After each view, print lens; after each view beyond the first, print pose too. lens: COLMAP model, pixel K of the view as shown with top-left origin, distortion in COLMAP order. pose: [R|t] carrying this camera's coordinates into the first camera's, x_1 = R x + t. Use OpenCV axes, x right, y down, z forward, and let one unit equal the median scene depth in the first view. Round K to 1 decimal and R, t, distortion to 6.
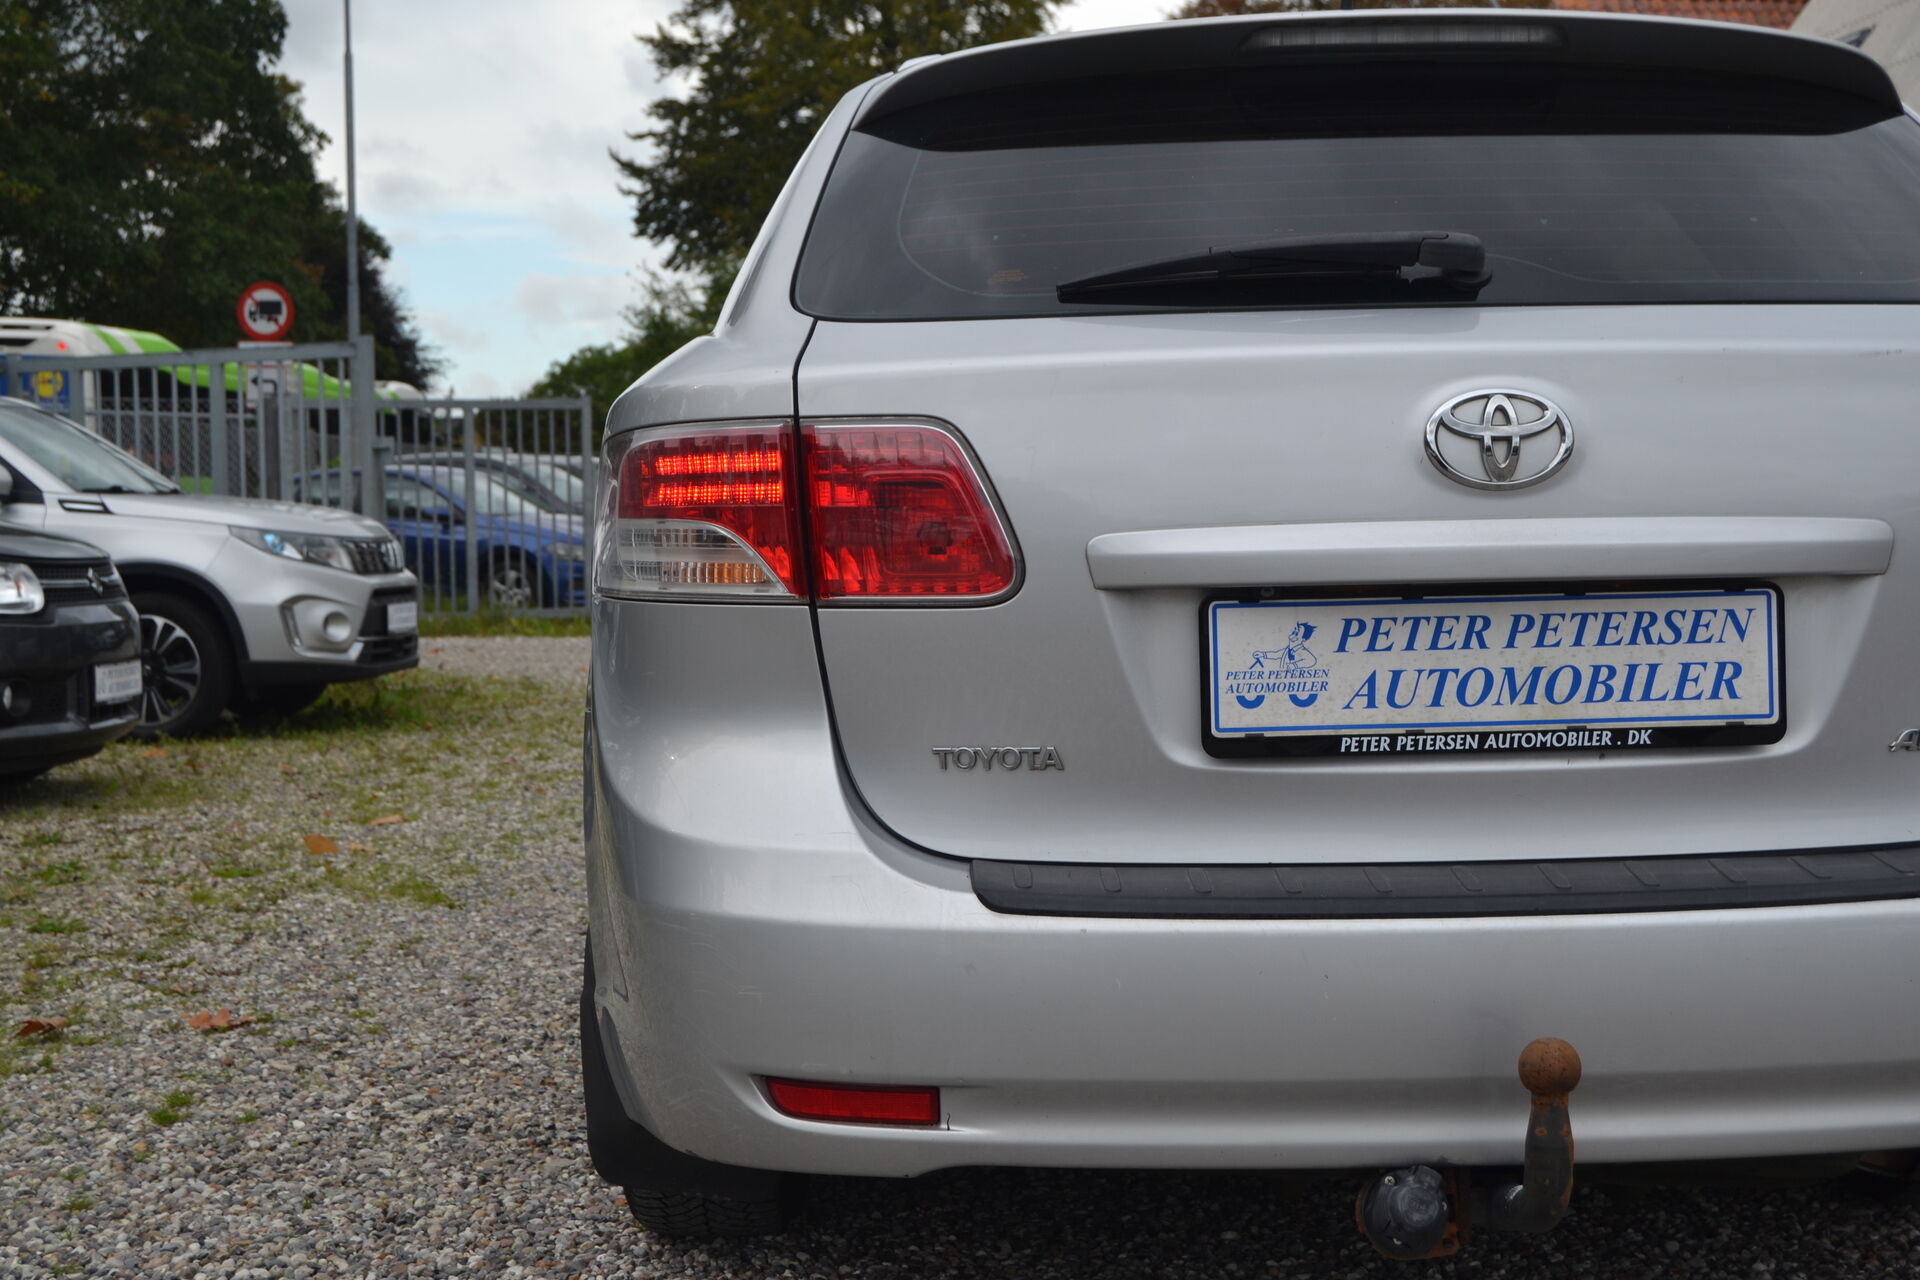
lens RADIAL K [[2552.5, 0, 961.3], [0, 2552.5, 643.6], [0, 0, 1]] dist [0.010496, 0.000000]
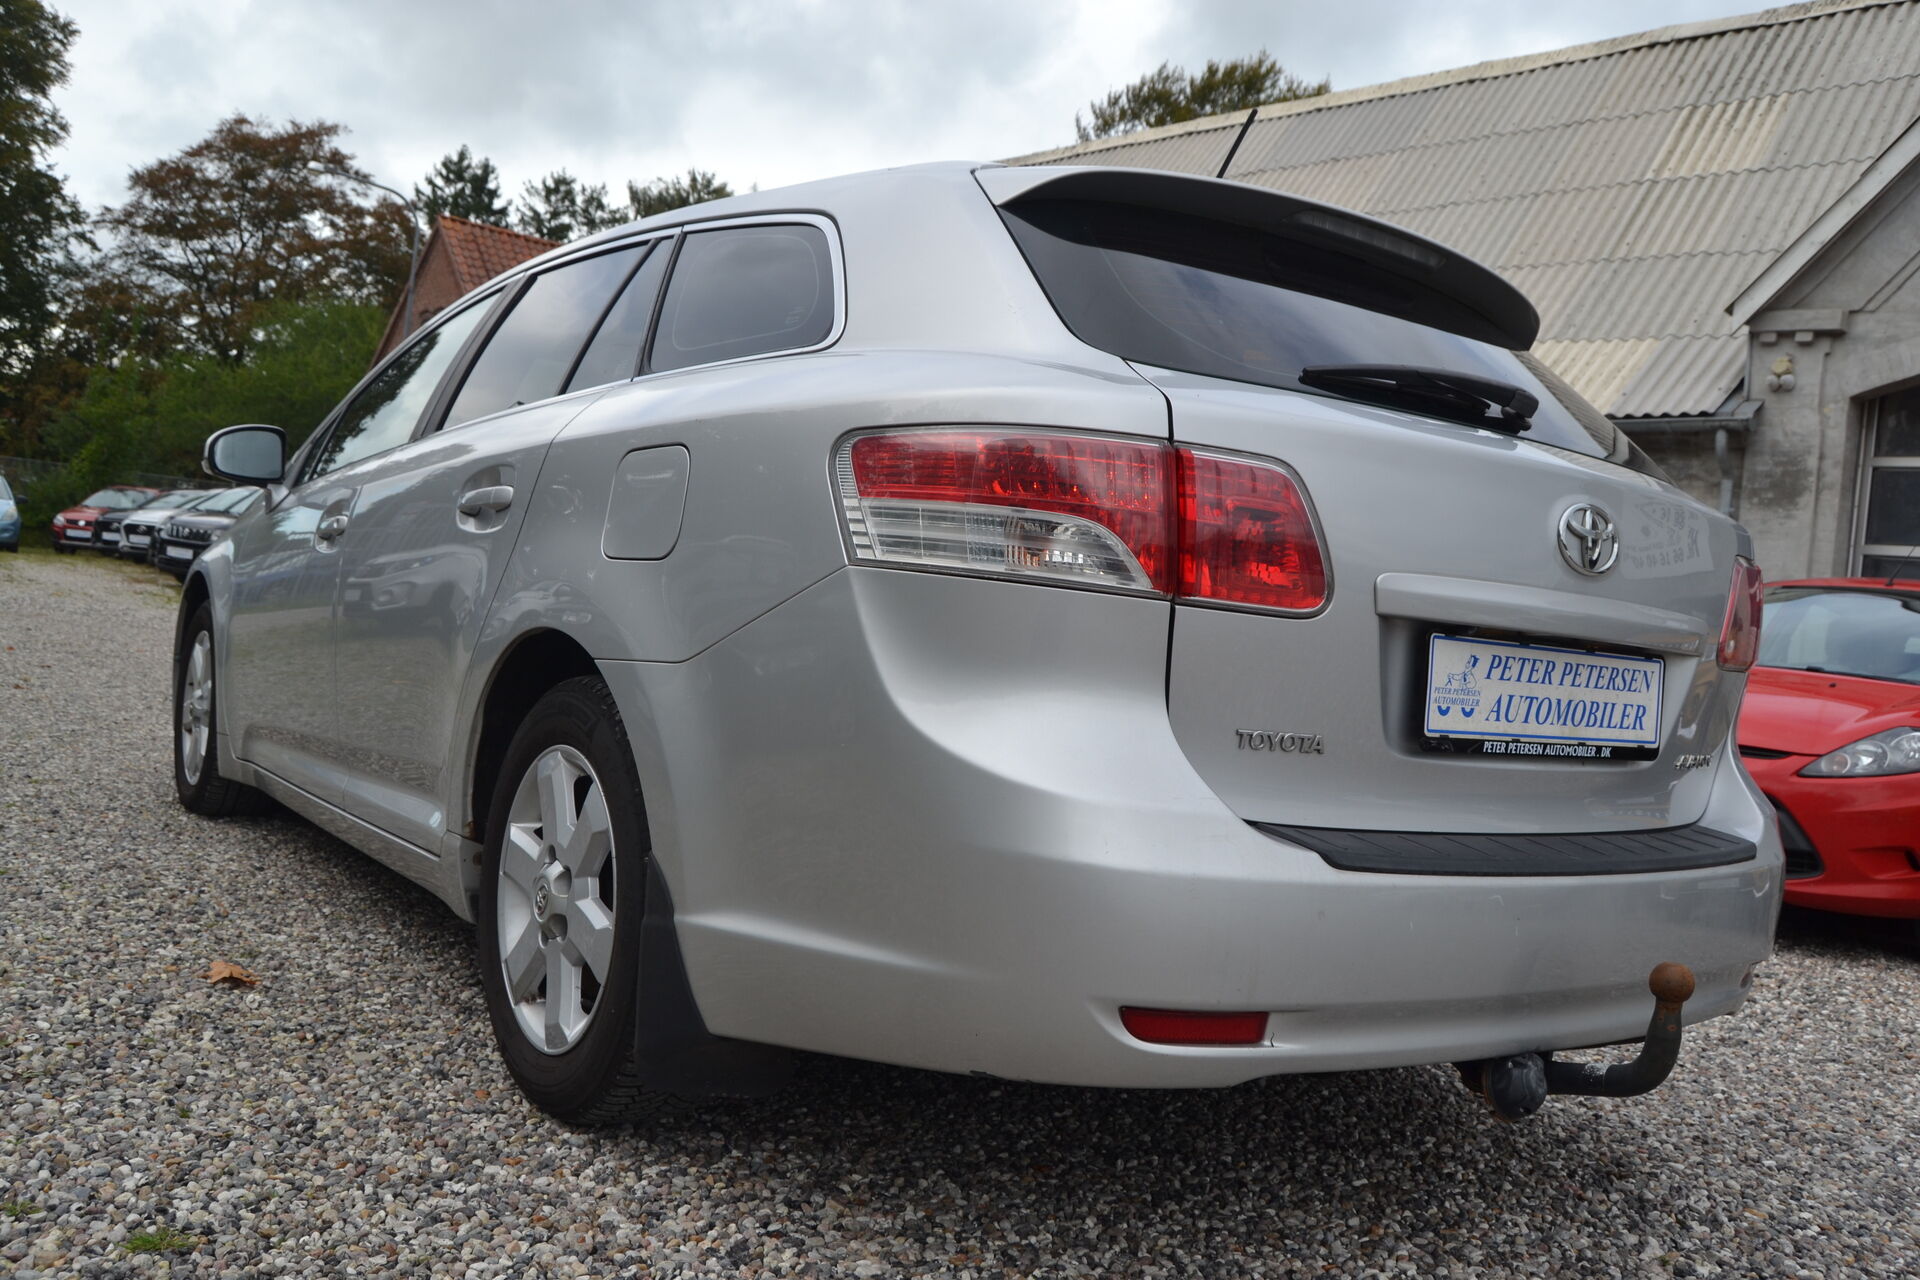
lens RADIAL K [[1603.2, 0, 958.6], [0, 1603.2, 629.9], [0, 0, 1]] dist [-0.071575, 0.008898]
pose [[0.811122, 0.097904, 0.576624, -0.573651], [-0.090679, 0.995020, -0.041386, 0.038054], [-0.577804, -0.018718, 0.815961, 0.469772]]
